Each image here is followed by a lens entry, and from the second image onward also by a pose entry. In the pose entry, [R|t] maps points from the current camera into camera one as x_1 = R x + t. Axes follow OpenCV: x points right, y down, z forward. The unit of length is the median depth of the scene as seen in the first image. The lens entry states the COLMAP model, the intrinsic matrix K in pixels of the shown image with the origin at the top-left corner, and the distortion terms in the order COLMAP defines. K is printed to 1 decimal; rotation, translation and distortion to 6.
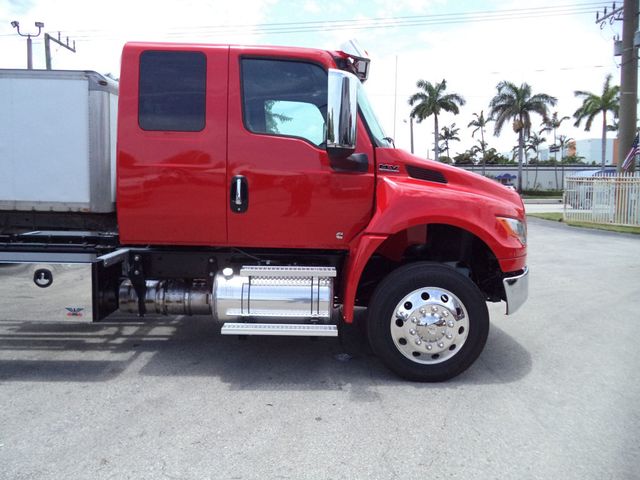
lens RADIAL K [[518.0, 0, 316.4], [0, 518.0, 242.2], [0, 0, 1]] dist [-0.028002, 0.004237]
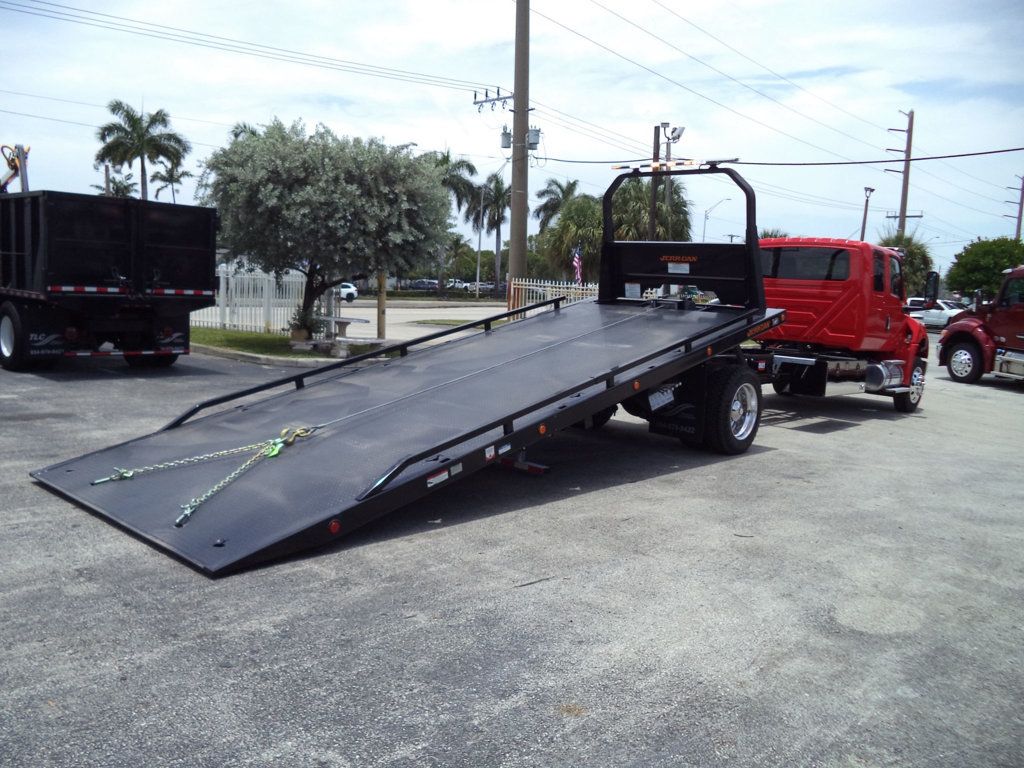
lens RADIAL K [[828.9, 0, 525.8], [0, 828.9, 412.9], [0, 0, 1]] dist [-0.028002, 0.004237]
pose [[0.663233, -0.083767, 0.743710, -3.335665], [0.040378, 0.996274, 0.076206, -0.042249], [-0.747323, -0.020513, 0.664144, -0.101126]]
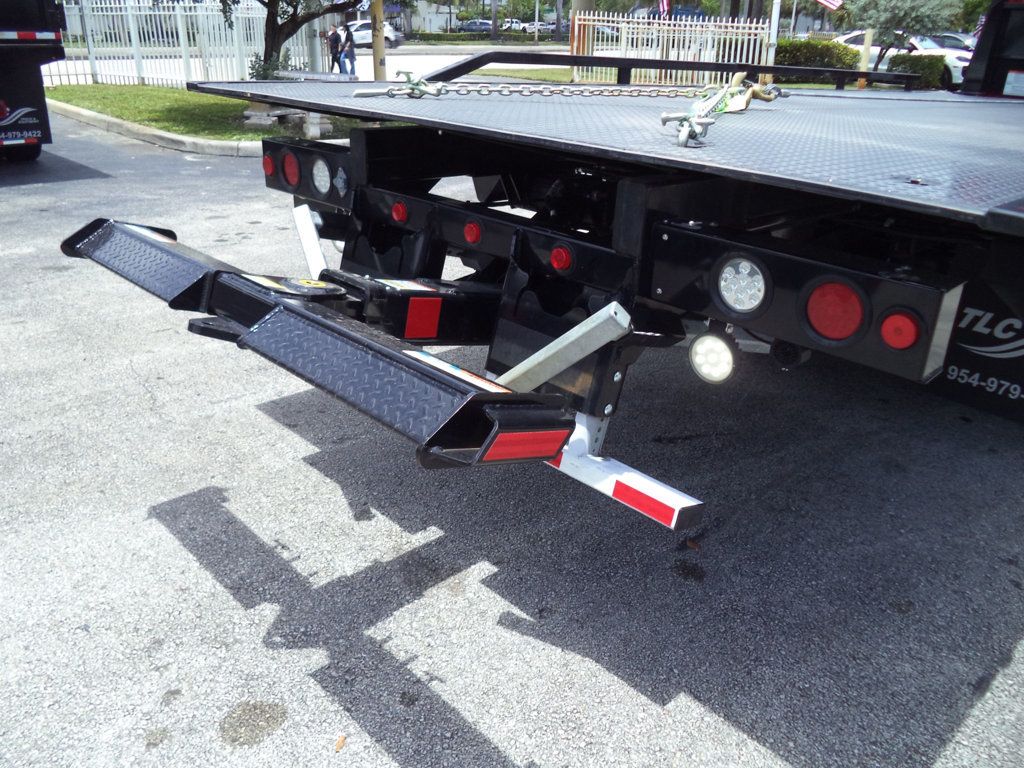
lens RADIAL K [[828.9, 0, 515.7], [0, 828.9, 391.0], [0, 0, 1]] dist [-0.028002, 0.004237]
pose [[0.722995, -0.262614, 0.638993, -2.381490], [0.051555, 0.942864, 0.329166, -0.107732], [-0.688927, -0.205042, 0.695225, 0.774806]]
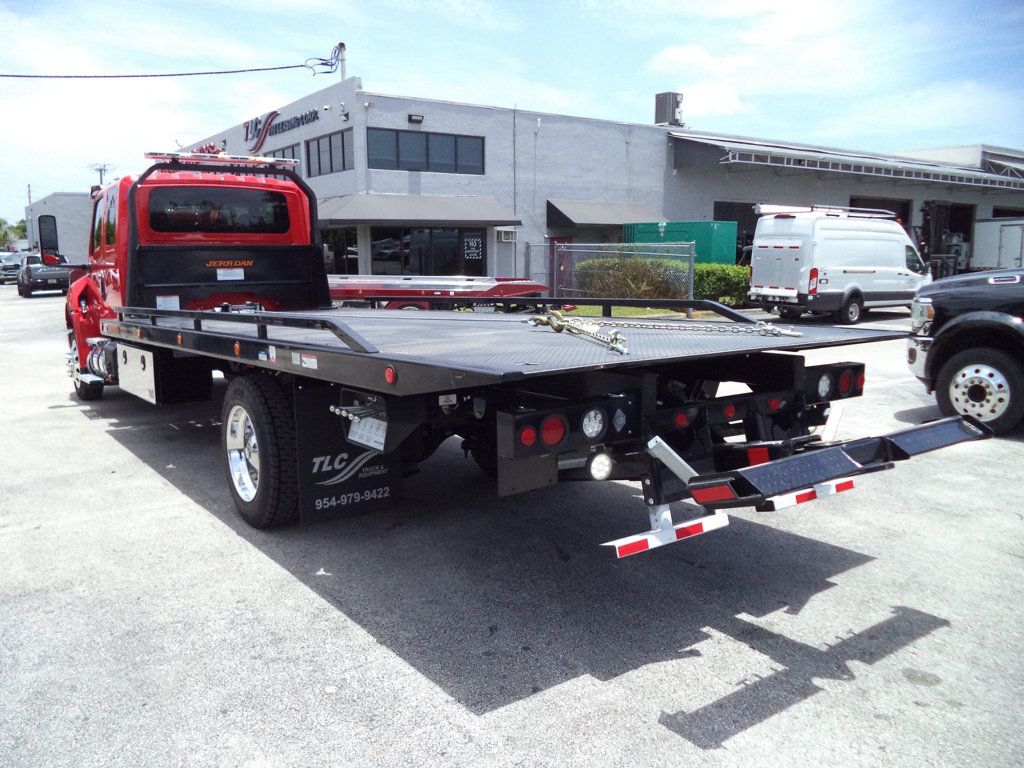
lens RADIAL K [[828.9, 0, 516.5], [0, 828.9, 384.7], [0, 0, 1]] dist [-0.028002, 0.004237]
pose [[-0.582497, -0.124197, 0.803289, -2.612216], [0.101621, 0.969377, 0.223565, -0.276492], [-0.806456, 0.211856, -0.552038, 1.837553]]
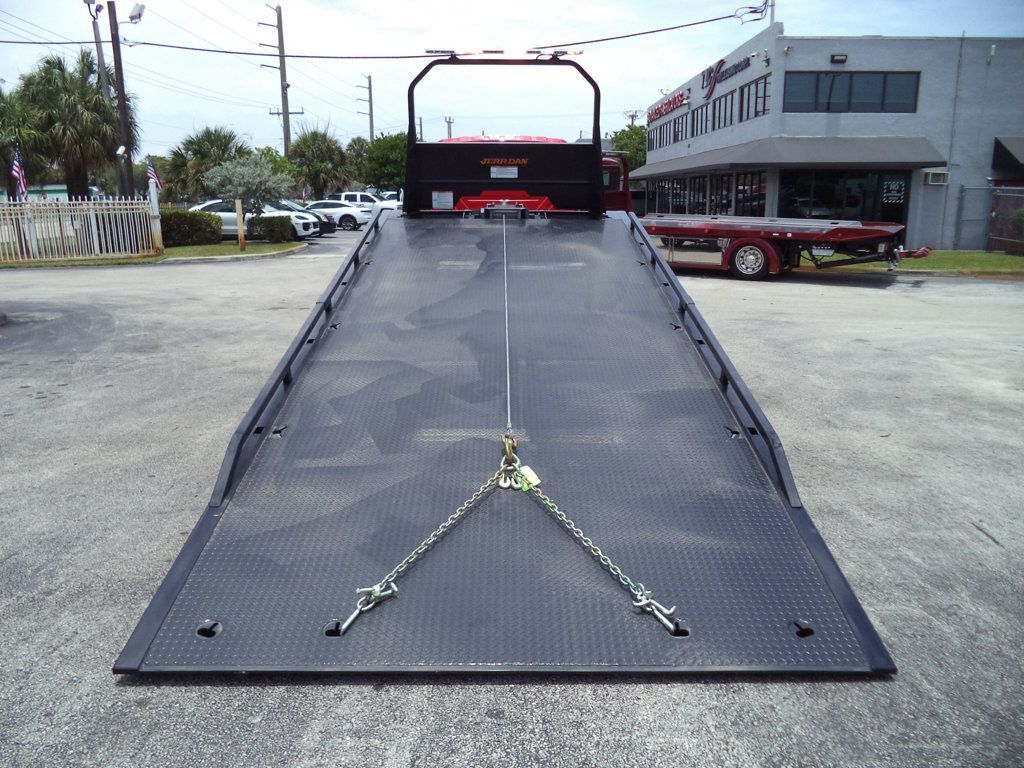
lens RADIAL K [[828.9, 0, 515.0], [0, 828.9, 395.0], [0, 0, 1]] dist [-0.028002, 0.004237]
pose [[-0.002388, -0.232444, 0.972607, -3.448006], [0.121806, 0.965300, 0.230997, -0.192927], [-0.992551, 0.119021, 0.026008, 1.144857]]
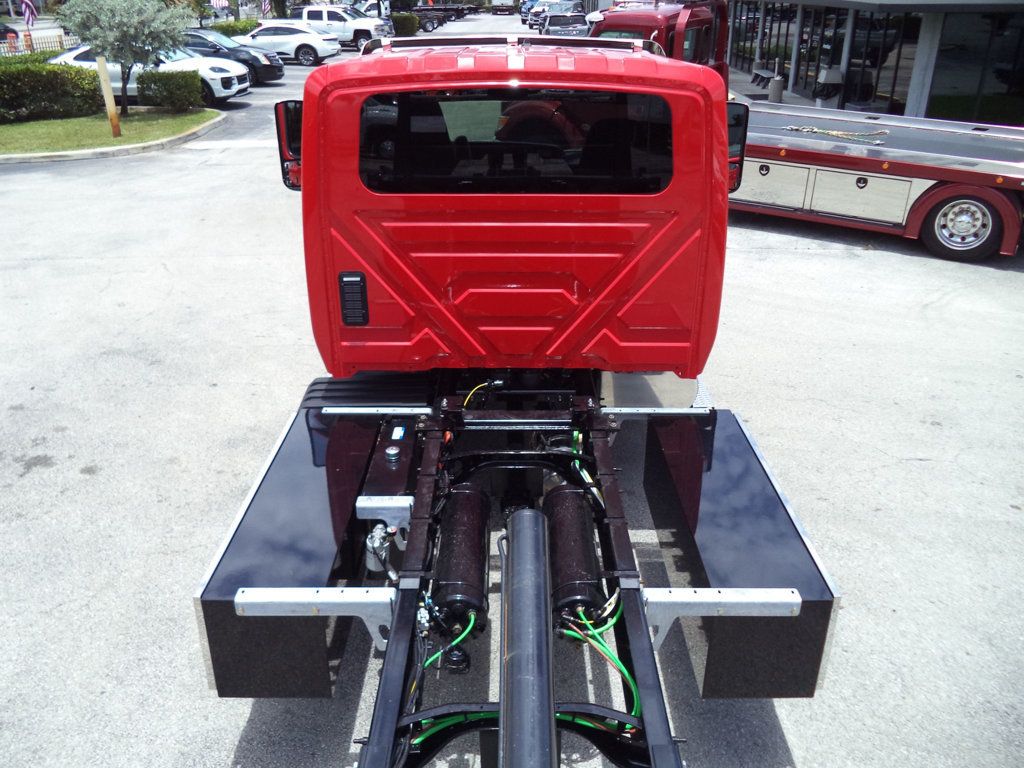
lens RADIAL K [[828.9, 0, 513.1], [0, 828.9, 383.7], [0, 0, 1]] dist [-0.028002, 0.004237]
pose [[0.007163, -0.433263, 0.901239, -1.340122], [0.116637, 0.895472, 0.429564, -0.479672], [-0.993149, 0.102041, 0.056948, 1.145759]]
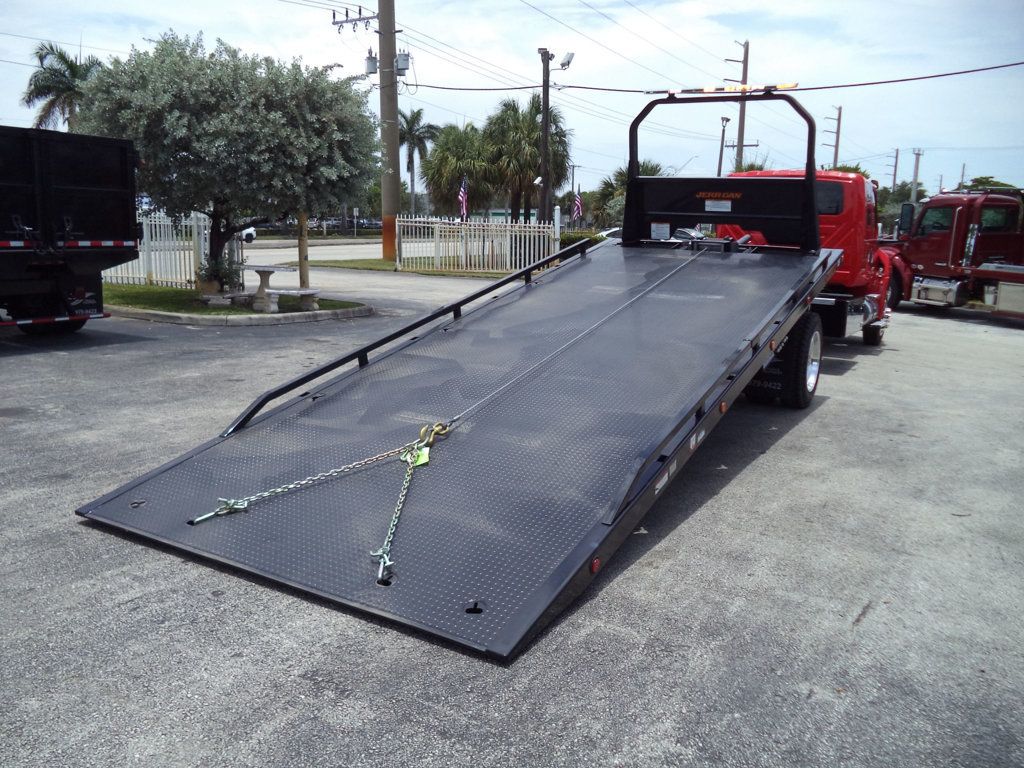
lens RADIAL K [[828.9, 0, 519.5], [0, 828.9, 401.2], [0, 0, 1]] dist [-0.028002, 0.004237]
pose [[0.507217, -0.167348, 0.845414, -3.426697], [0.072540, 0.985775, 0.151611, -0.119376], [-0.858760, -0.015574, 0.512141, 0.488975]]
